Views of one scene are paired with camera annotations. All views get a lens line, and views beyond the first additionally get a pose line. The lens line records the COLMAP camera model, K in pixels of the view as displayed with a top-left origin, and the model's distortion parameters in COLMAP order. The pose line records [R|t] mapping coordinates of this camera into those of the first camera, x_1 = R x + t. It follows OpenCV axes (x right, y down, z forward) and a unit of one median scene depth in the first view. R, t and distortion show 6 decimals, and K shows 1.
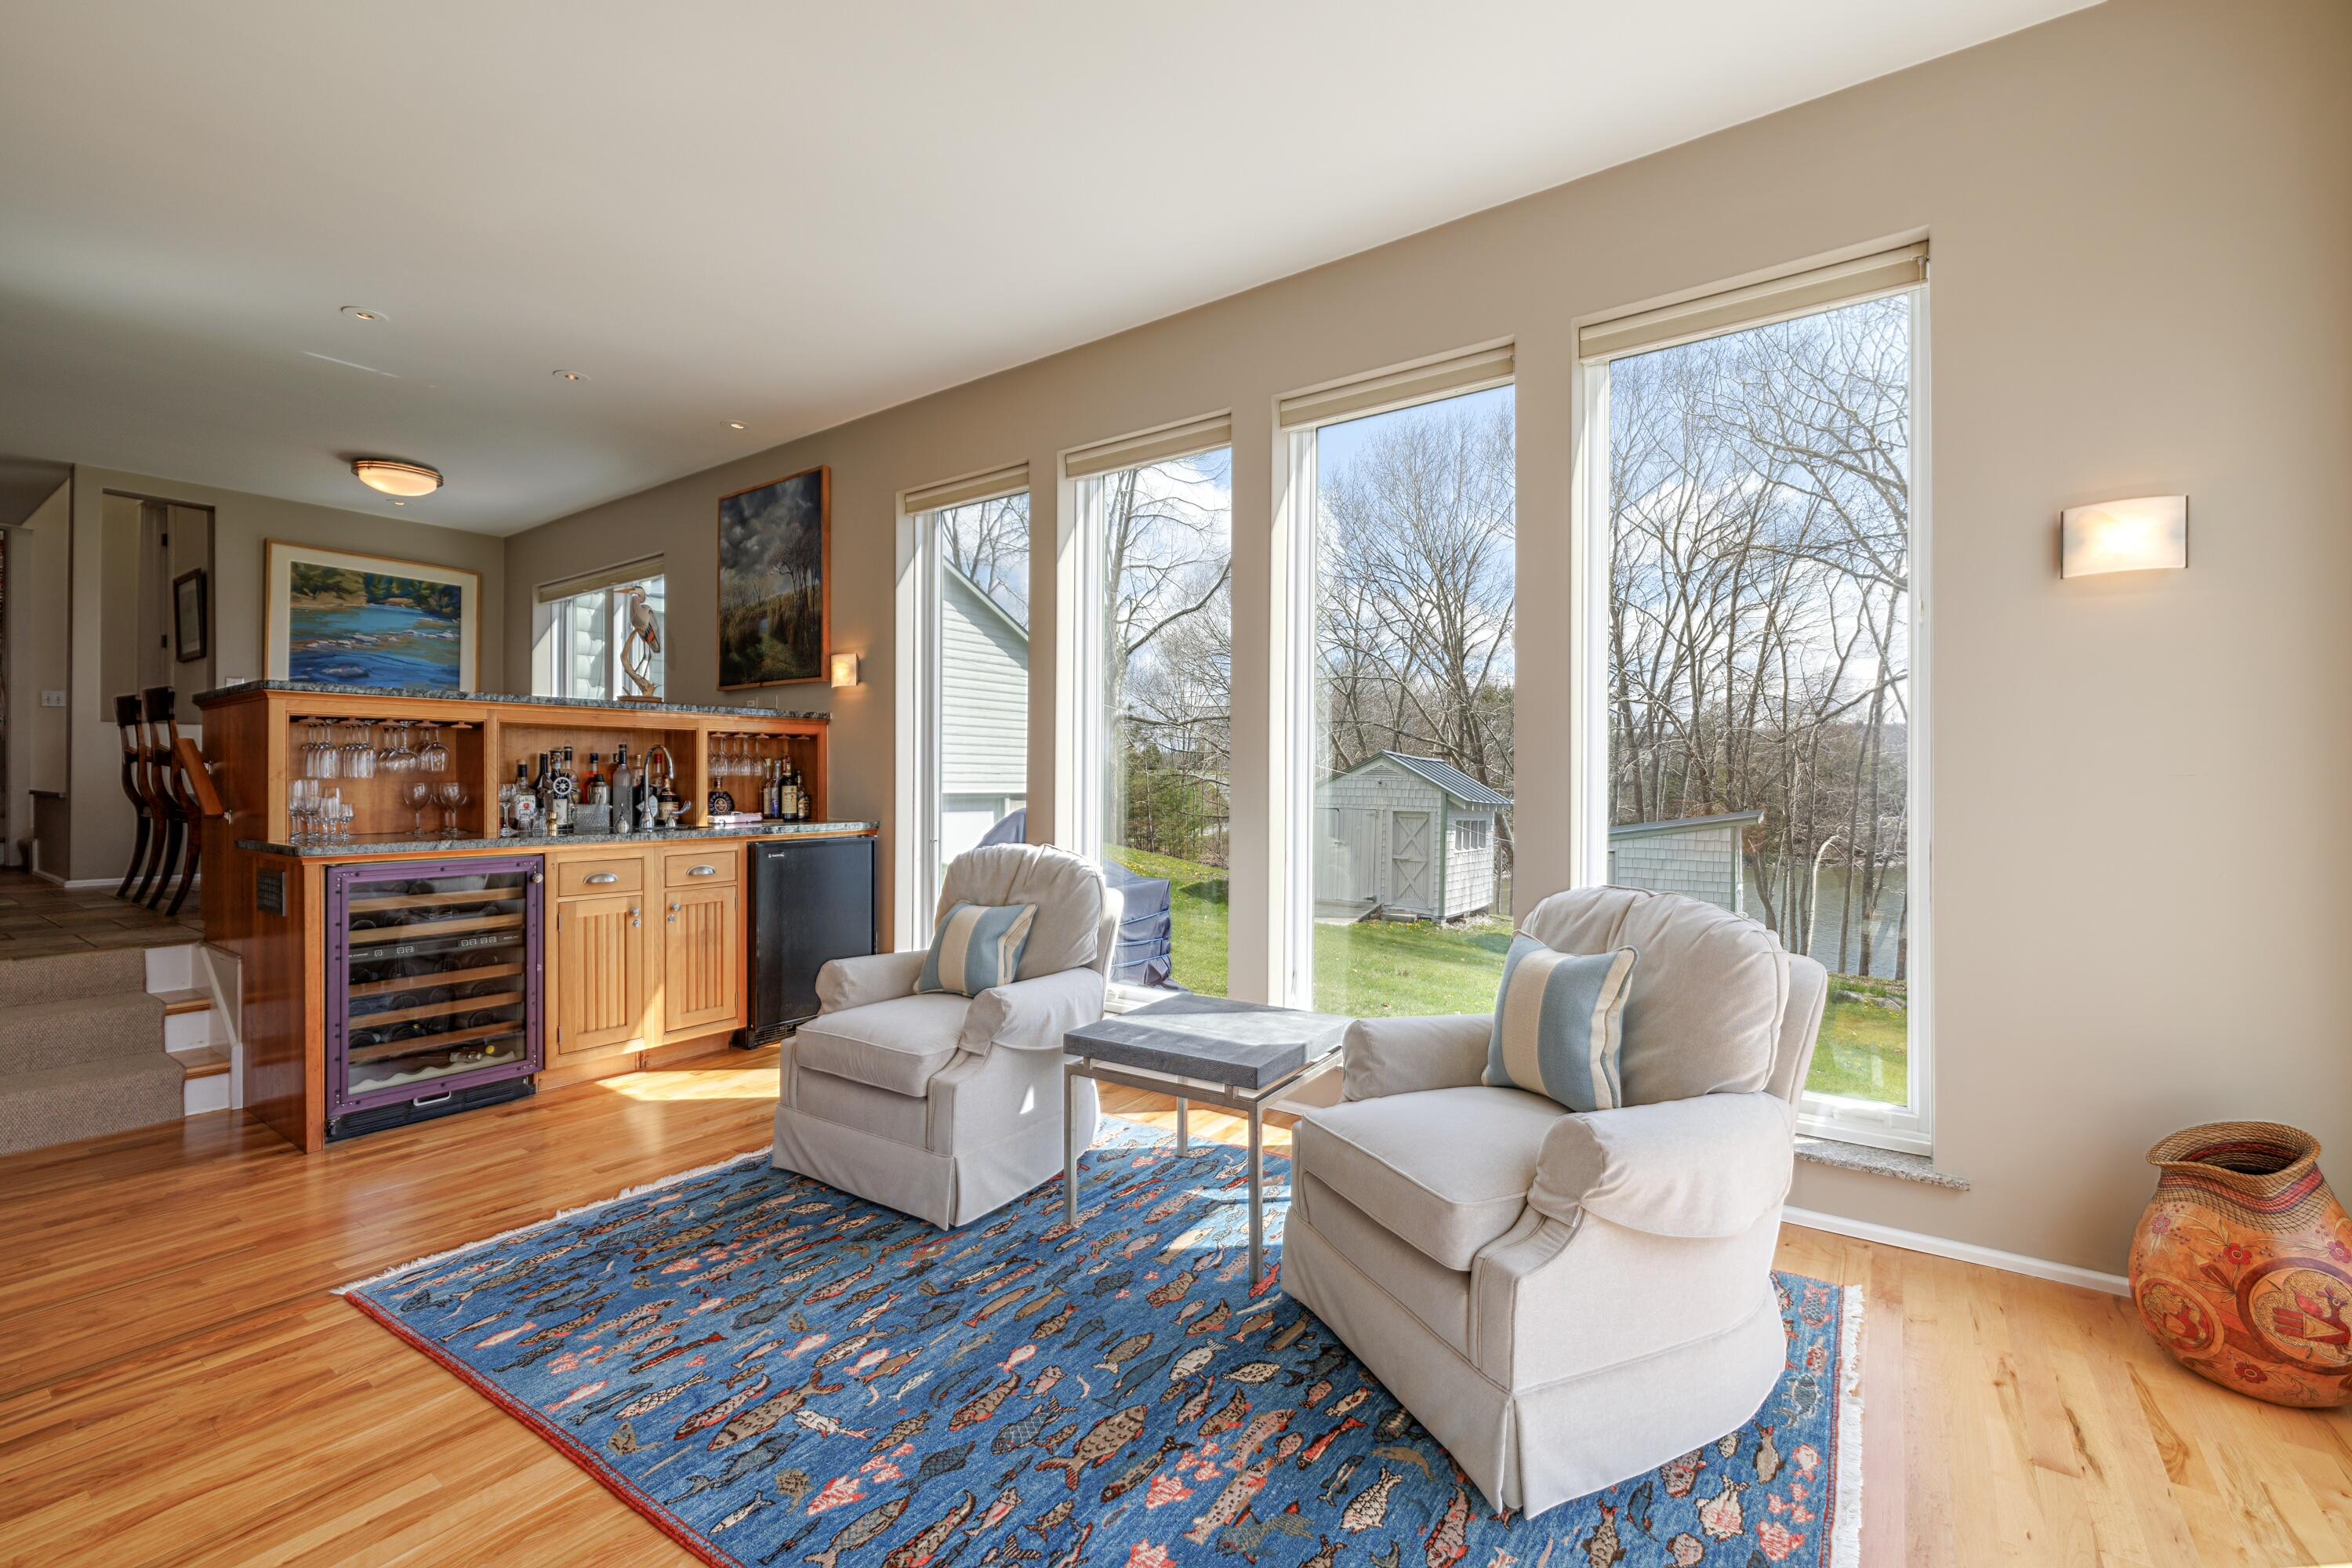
lens RADIAL K [[993.7, 0, 1170.2], [0, 993.7, 775.2], [0, 0, 1]] dist [0.000130, -0.000085]
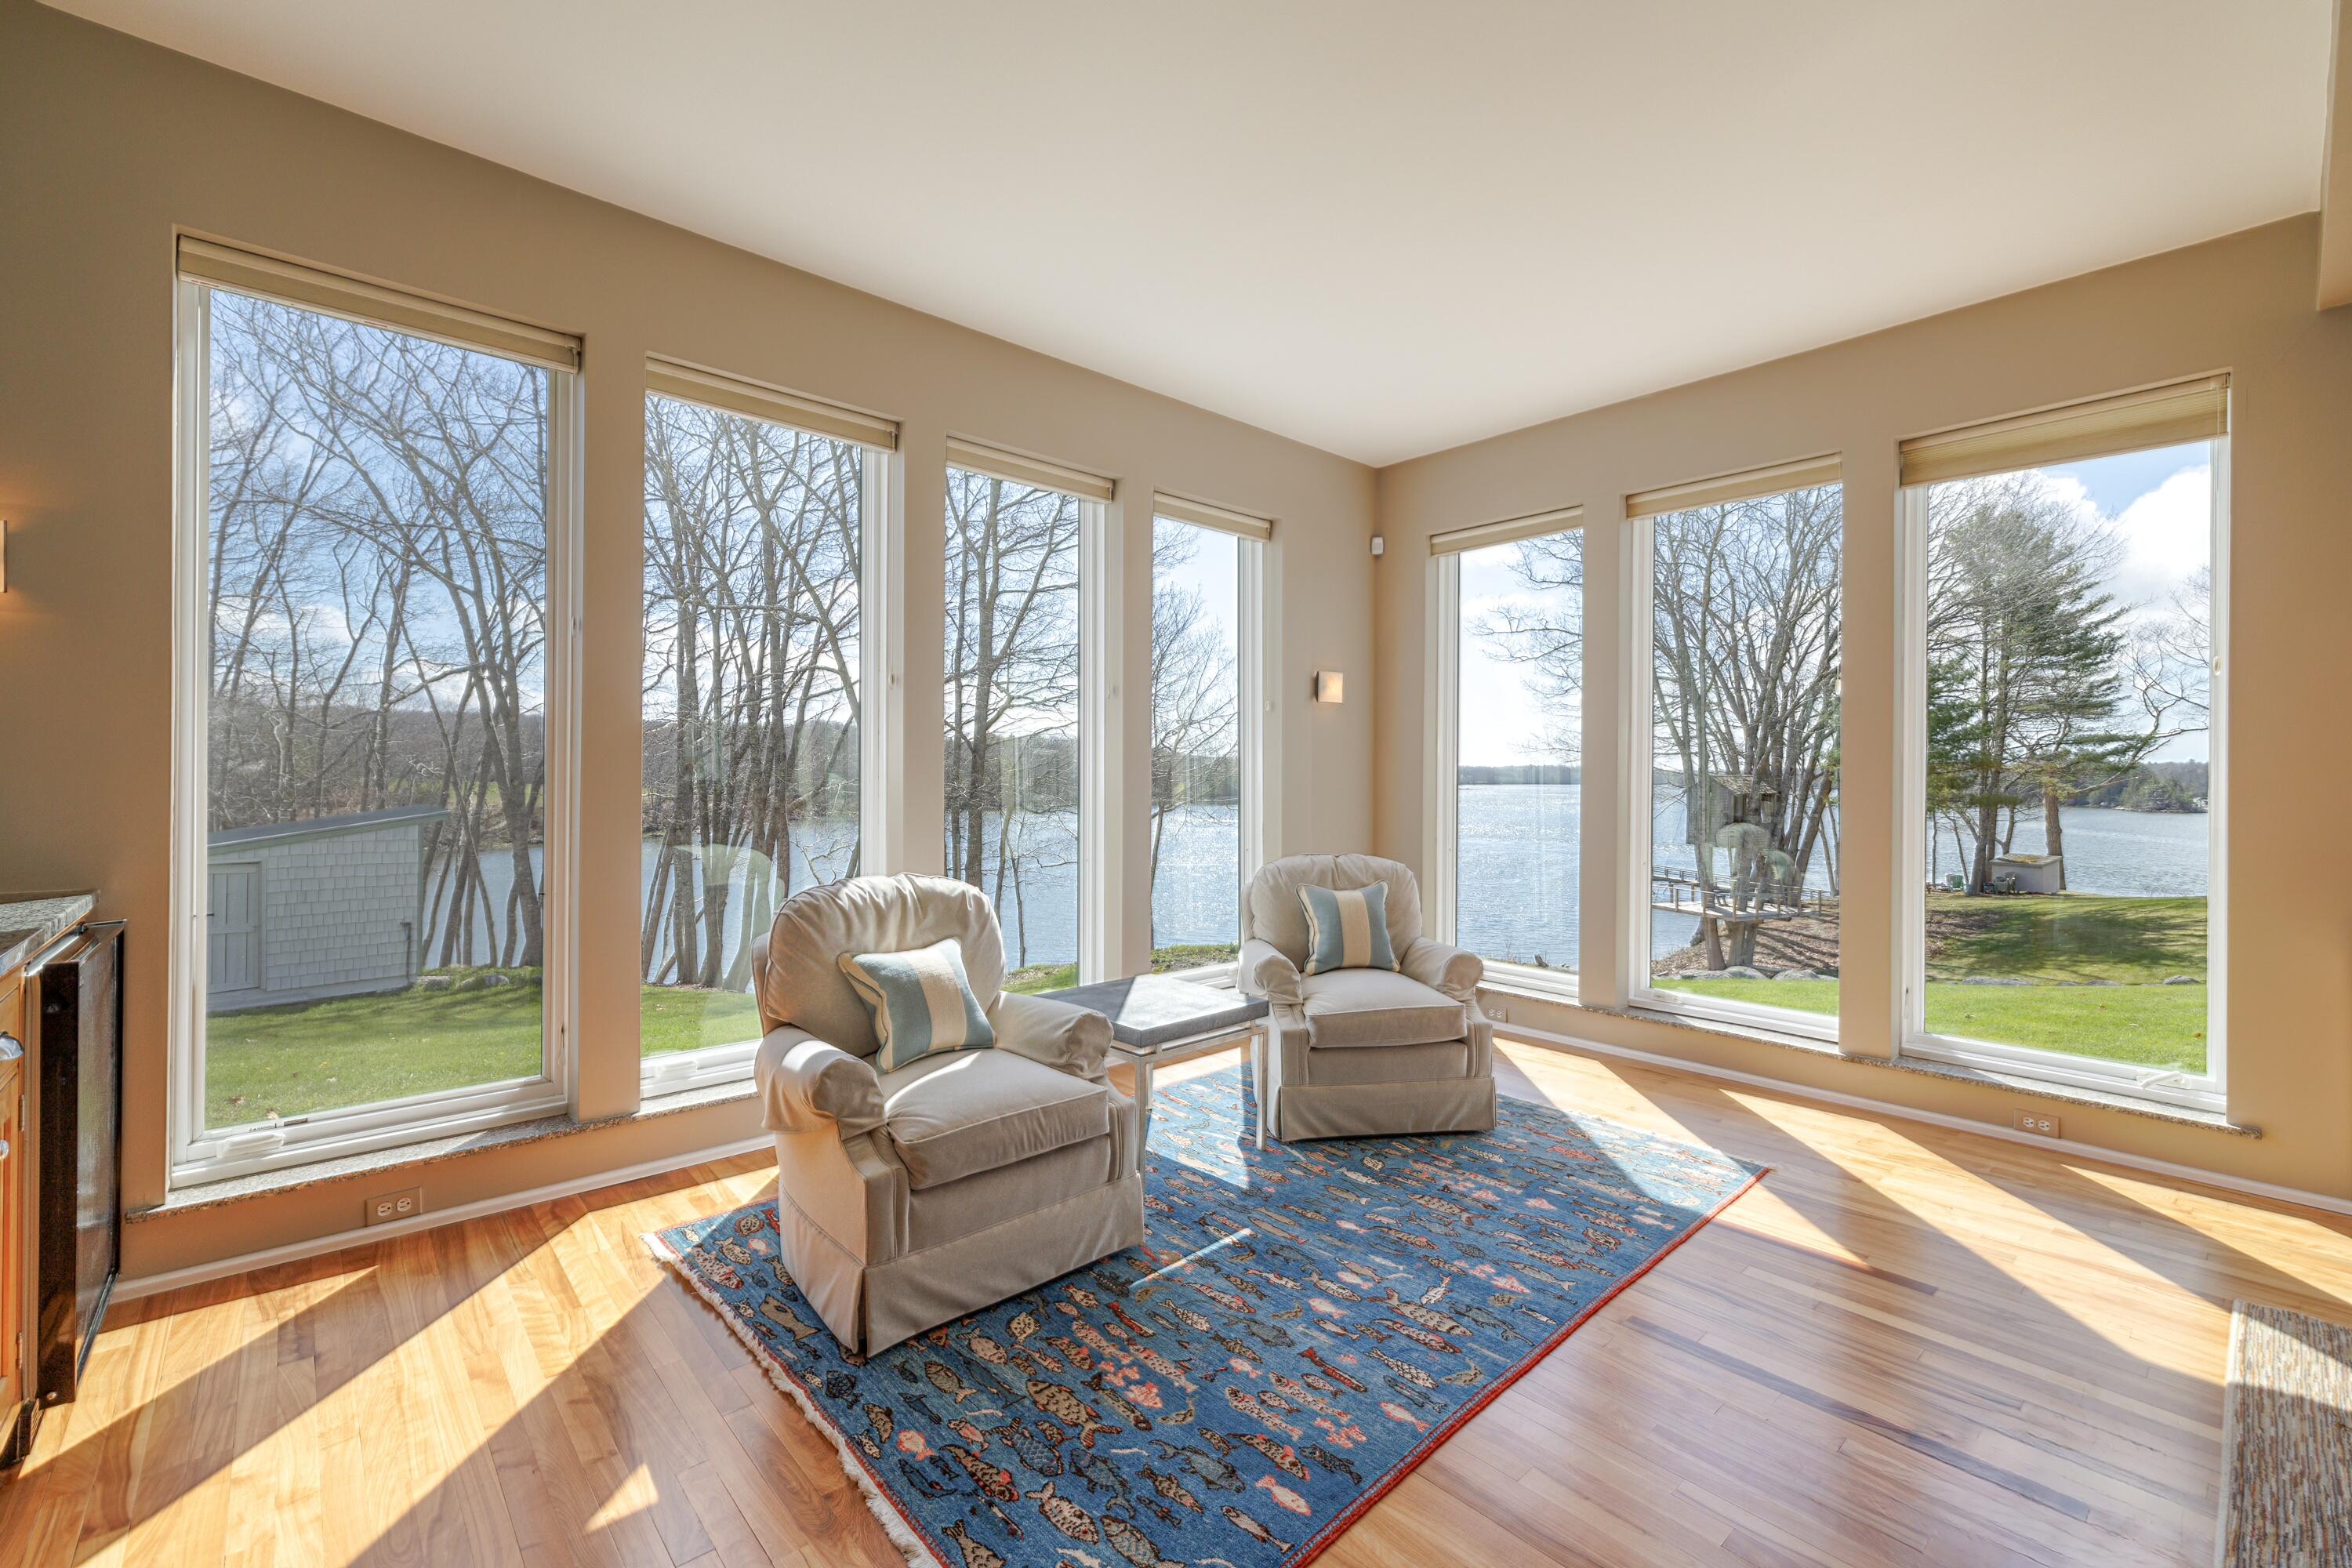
lens RADIAL K [[993.7, 0, 1170.2], [0, 993.7, 775.2], [0, 0, 1]] dist [0.000130, -0.000085]
pose [[0.216875, 0.001838, 0.976198, -1.322768], [-0.014149, 0.999899, 0.001260, -0.031498], [-0.976097, -0.014085, 0.216879, 0.815046]]
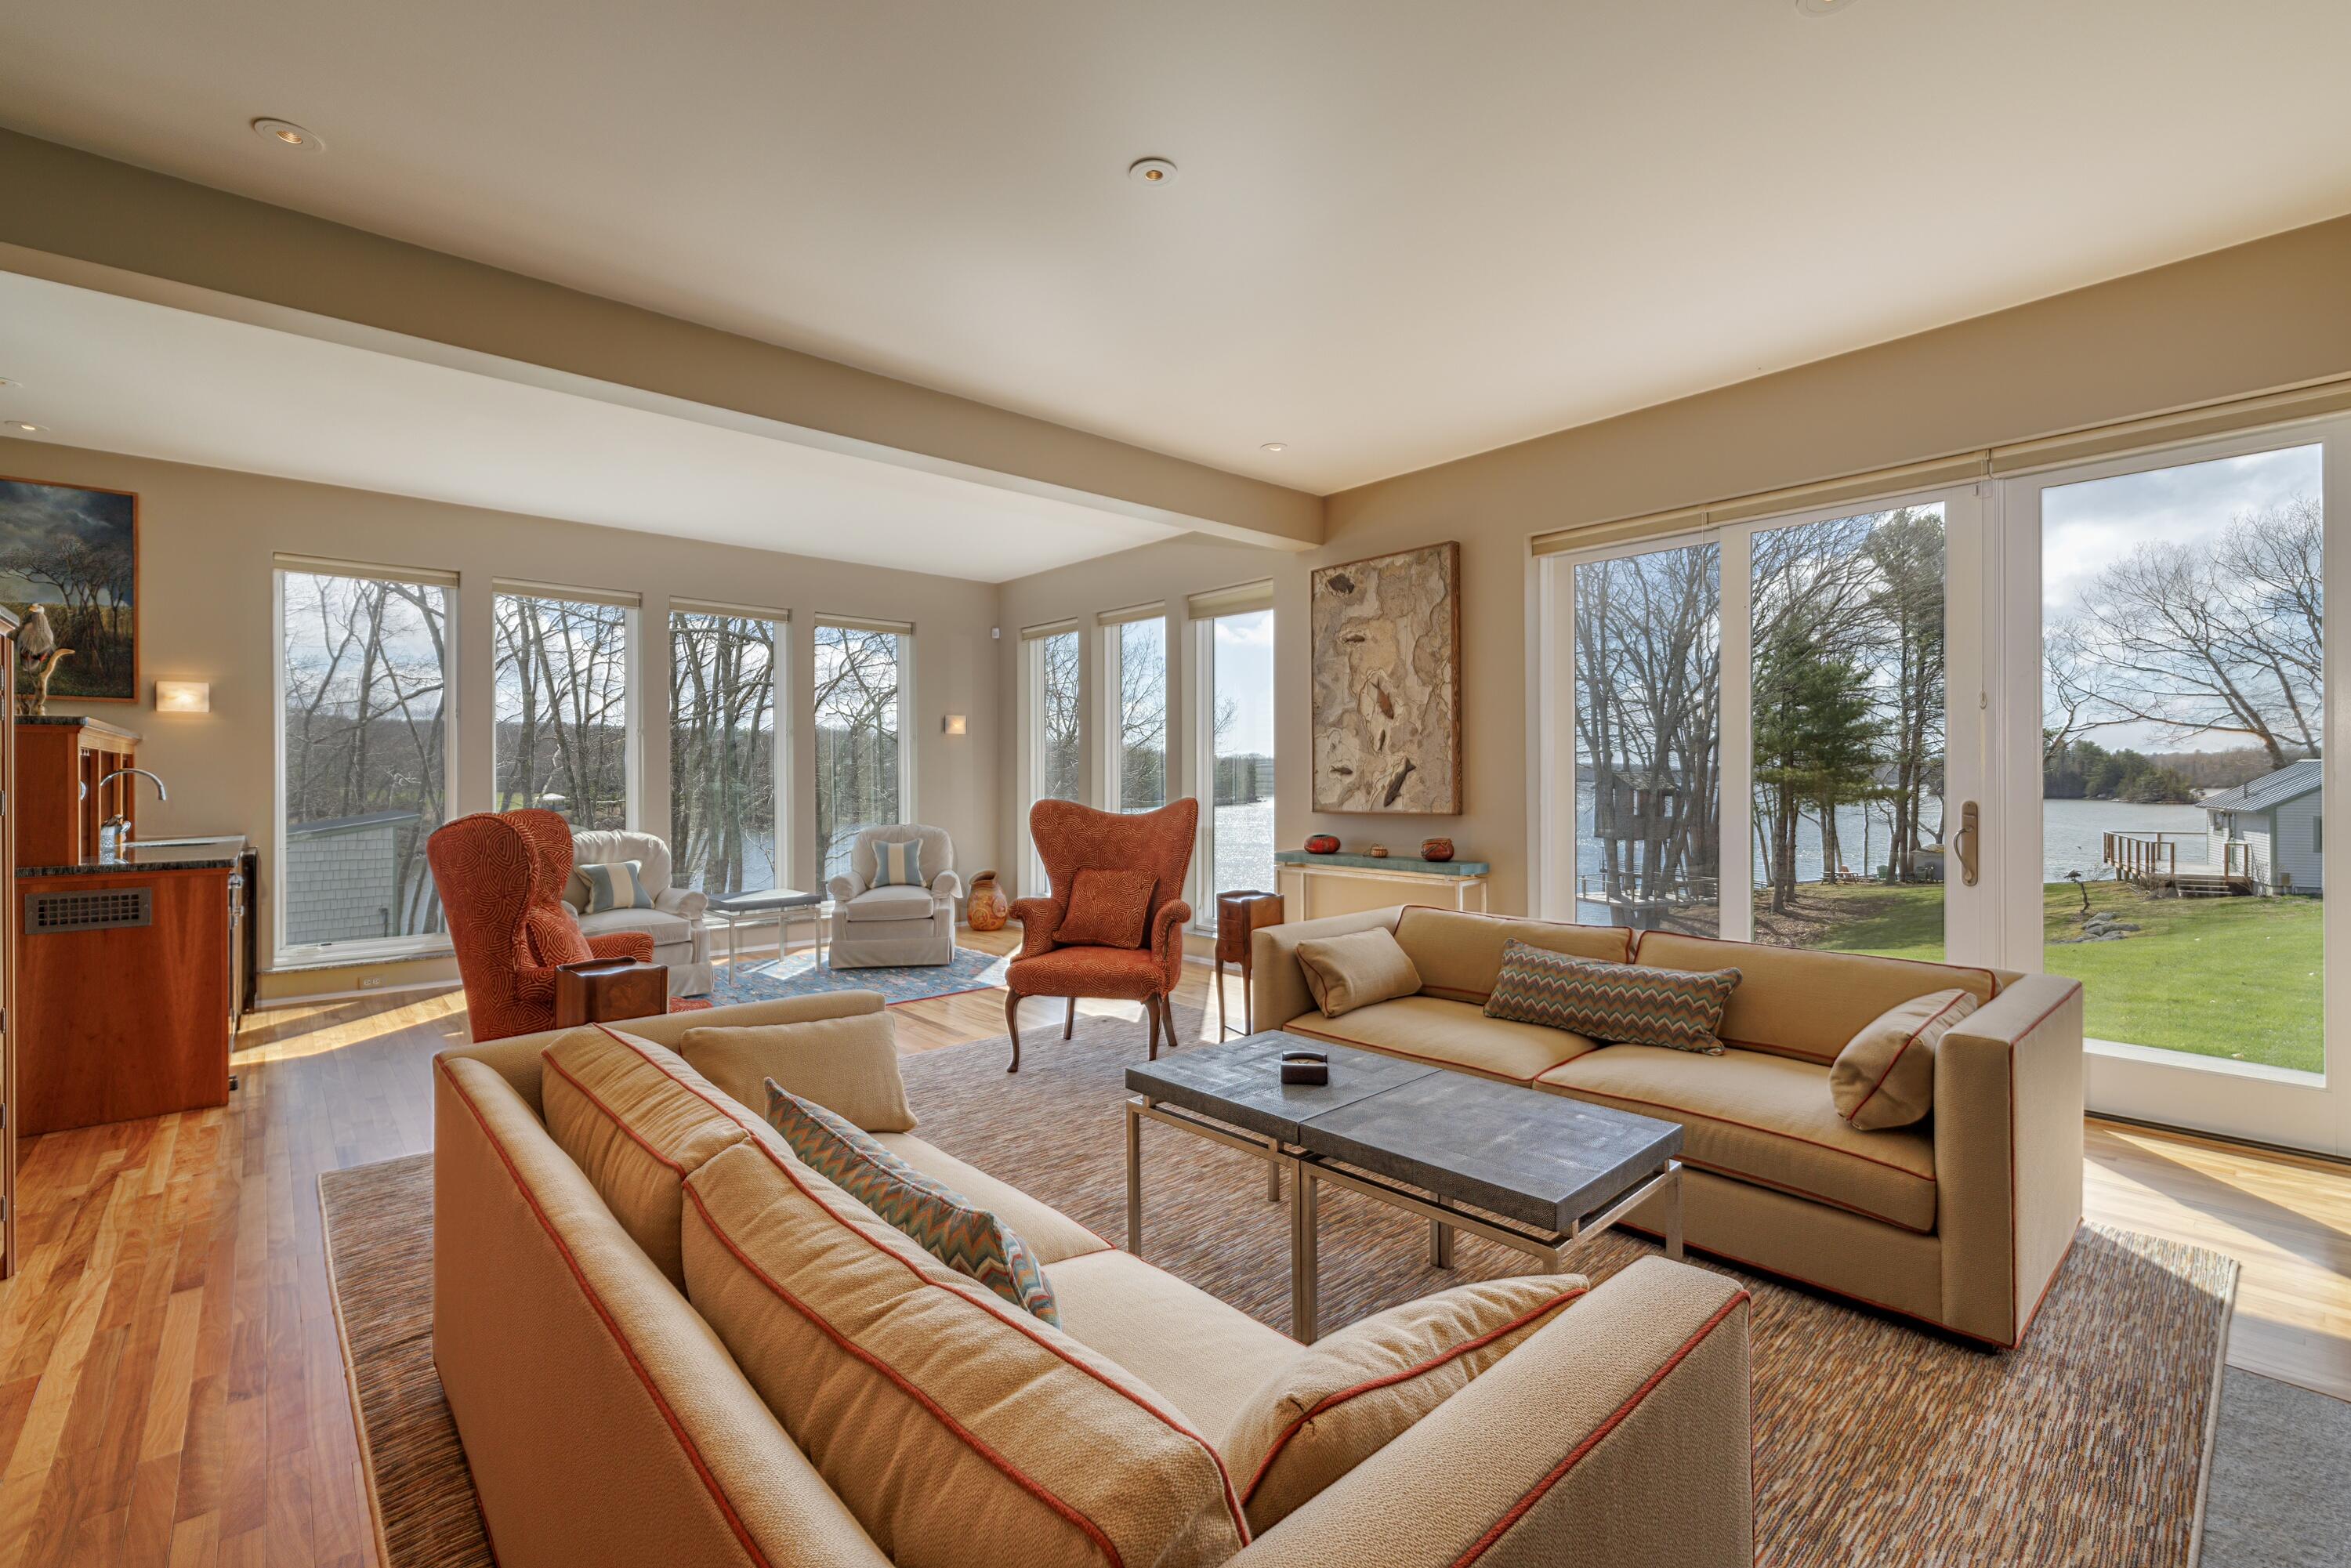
lens RADIAL K [[1009.9, 0, 1167.1], [0, 1009.9, 774.0], [0, 0, 1]] dist [0.000526, -0.000068]
pose [[0.213784, 0.002451, 0.976878, -2.448526], [-0.003486, 0.999992, -0.001746, -0.048136], [-0.976875, -0.003032, 0.213791, -0.557147]]
